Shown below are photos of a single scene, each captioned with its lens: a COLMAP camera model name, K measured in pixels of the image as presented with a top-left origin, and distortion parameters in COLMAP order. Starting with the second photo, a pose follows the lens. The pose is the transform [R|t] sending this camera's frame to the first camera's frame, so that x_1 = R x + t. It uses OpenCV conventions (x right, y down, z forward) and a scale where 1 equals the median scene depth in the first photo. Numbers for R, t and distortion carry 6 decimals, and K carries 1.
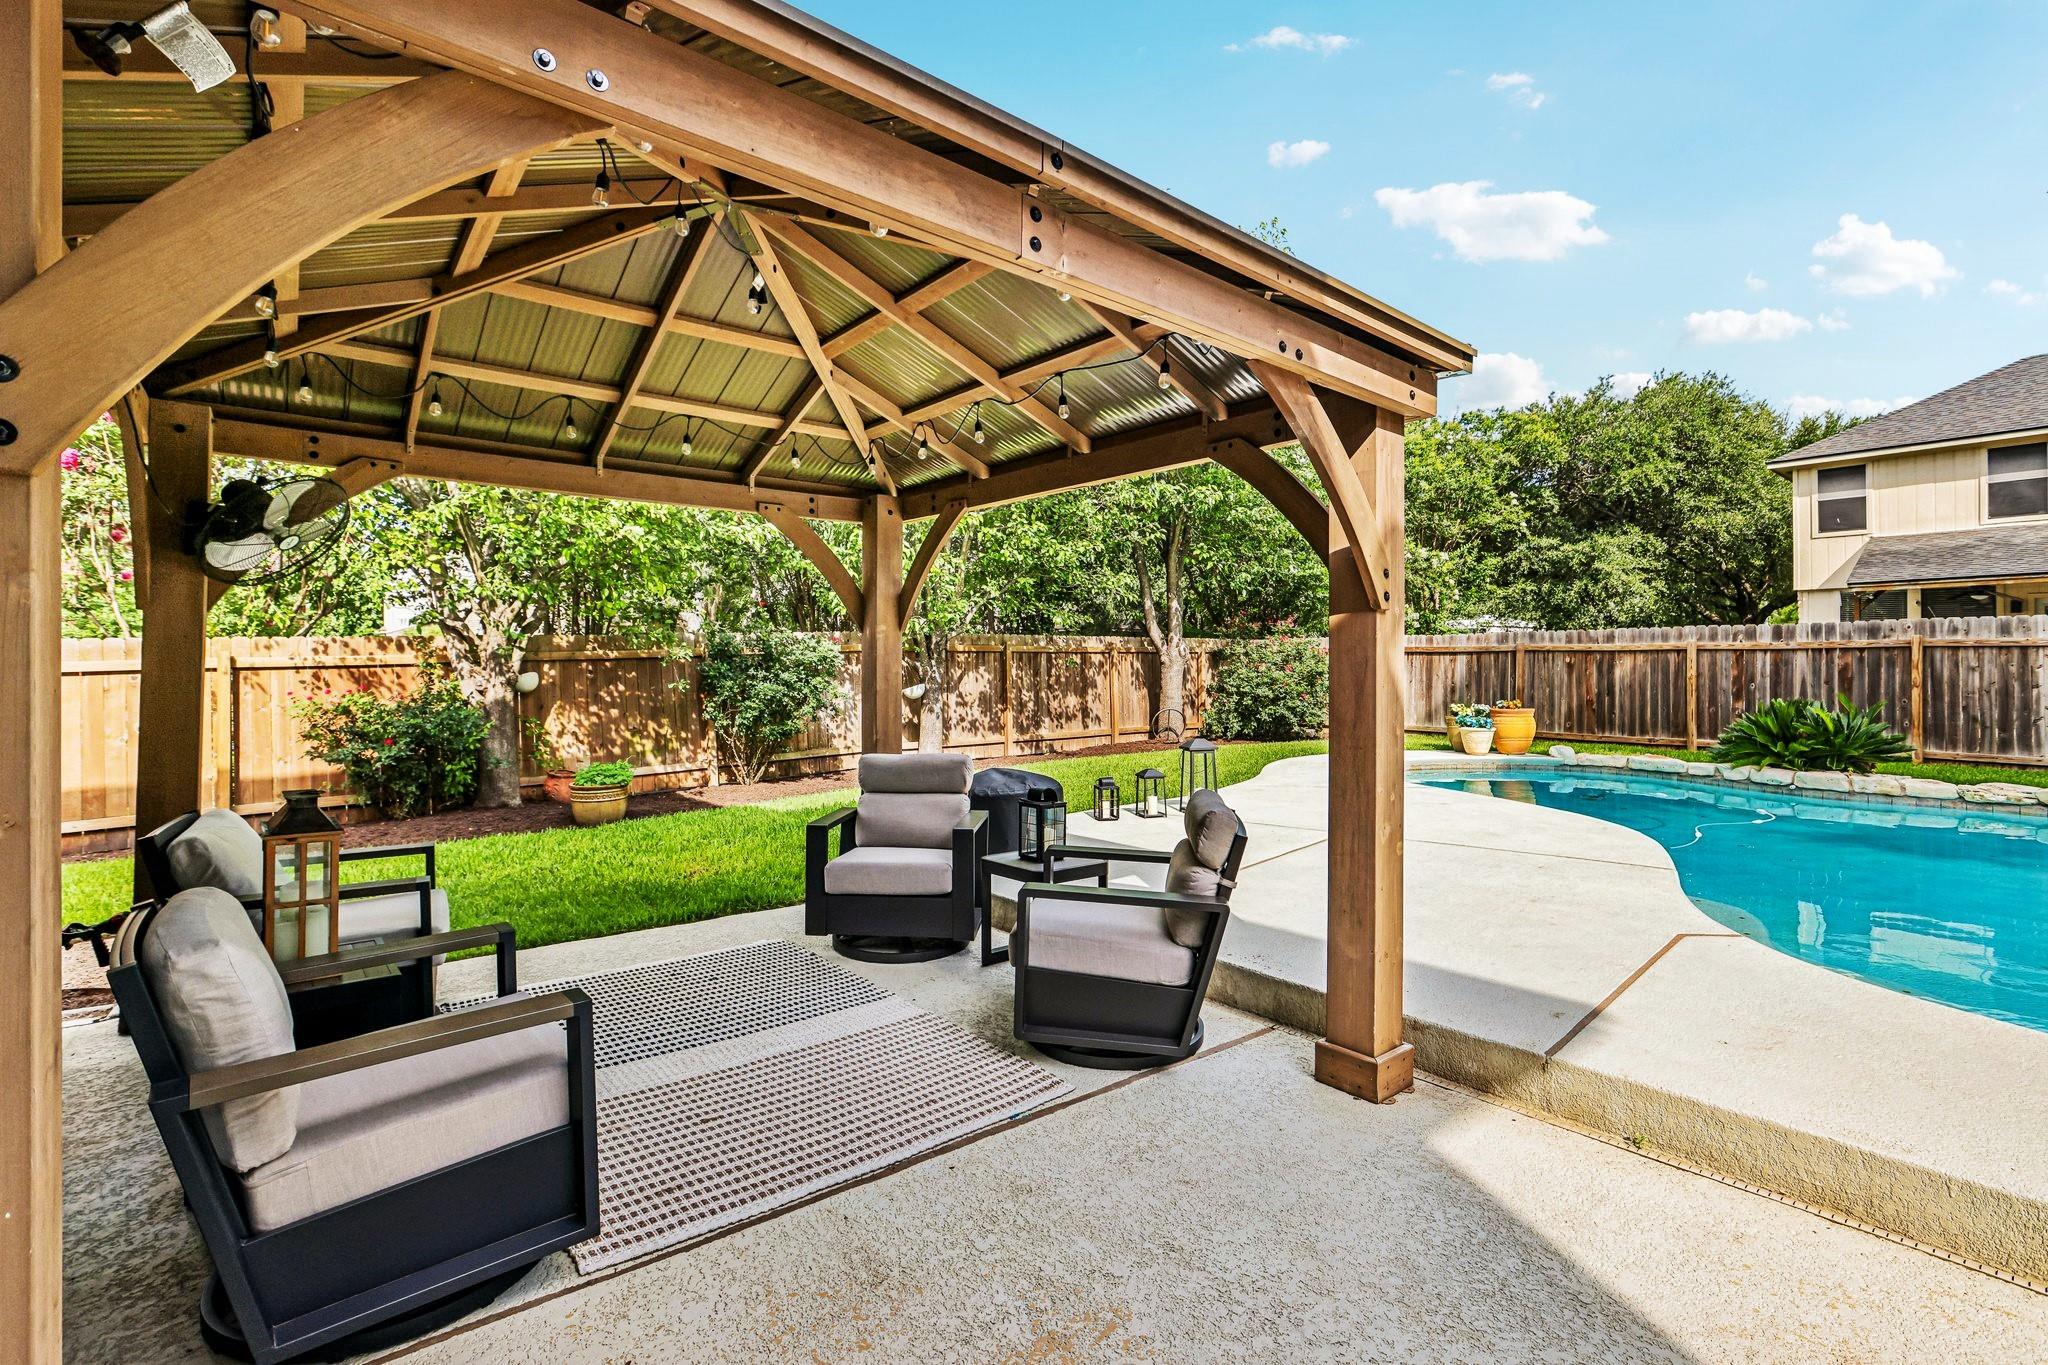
lens RADIAL K [[938.7, 0, 1024.9], [0, 938.7, 660.7], [0, 0, 1]] dist [-0.020645, -0.000264]
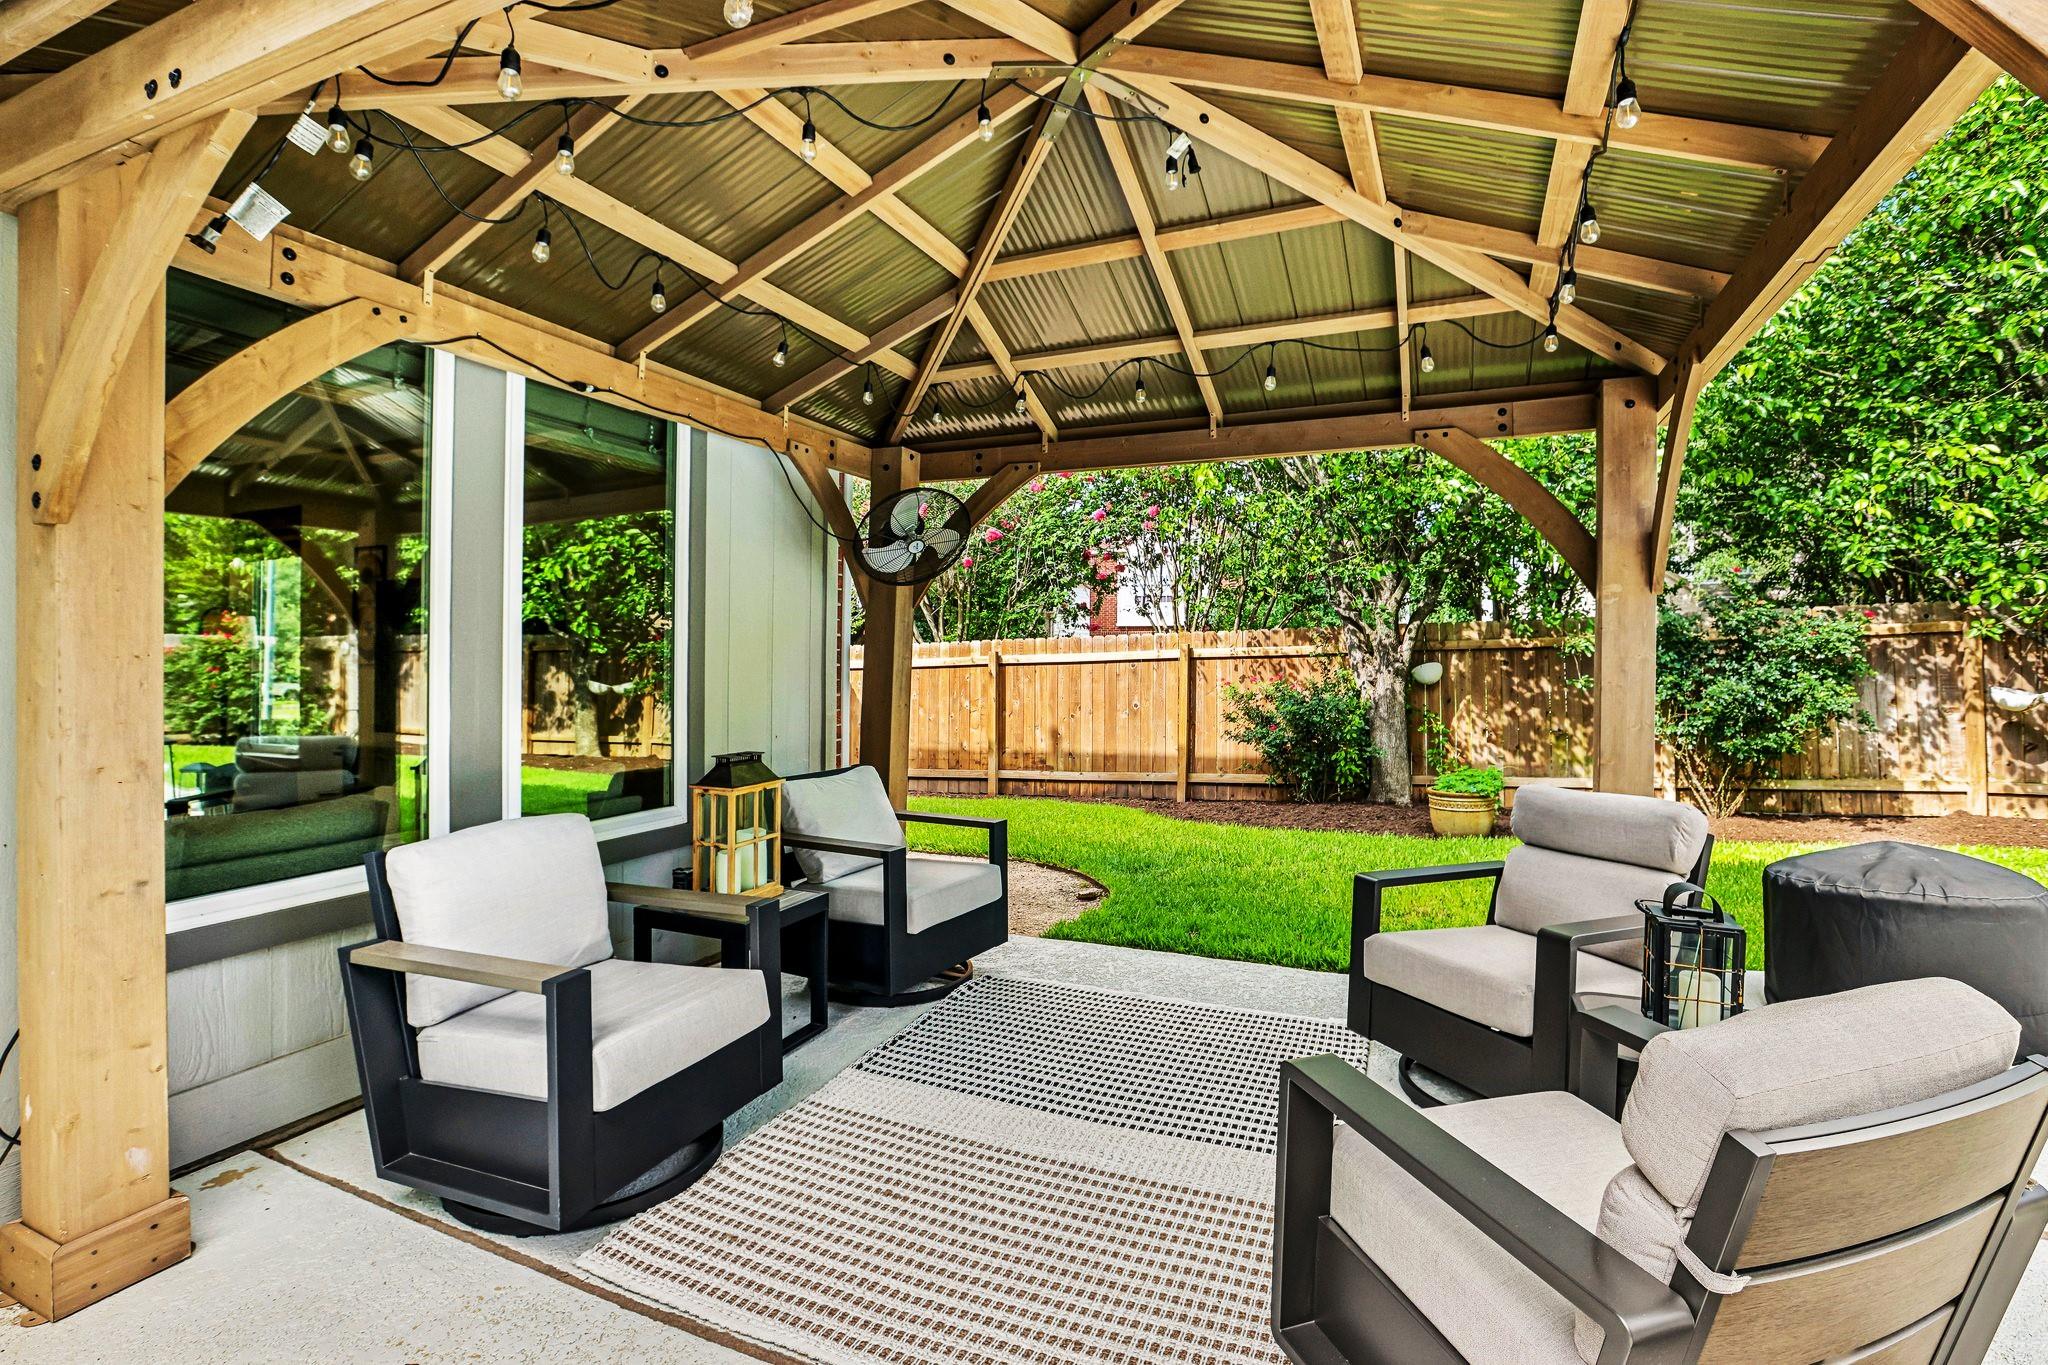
lens RADIAL K [[969.0, 0, 1026.7], [0, 969.0, 645.7], [0, 0, 1]] dist [-0.035408, 0.000193]
pose [[0.460356, -0.012552, -0.887646, 0.239700], [0.004131, 0.999919, -0.011997, 0.009121], [0.887725, 0.001856, 0.460371, 0.362277]]
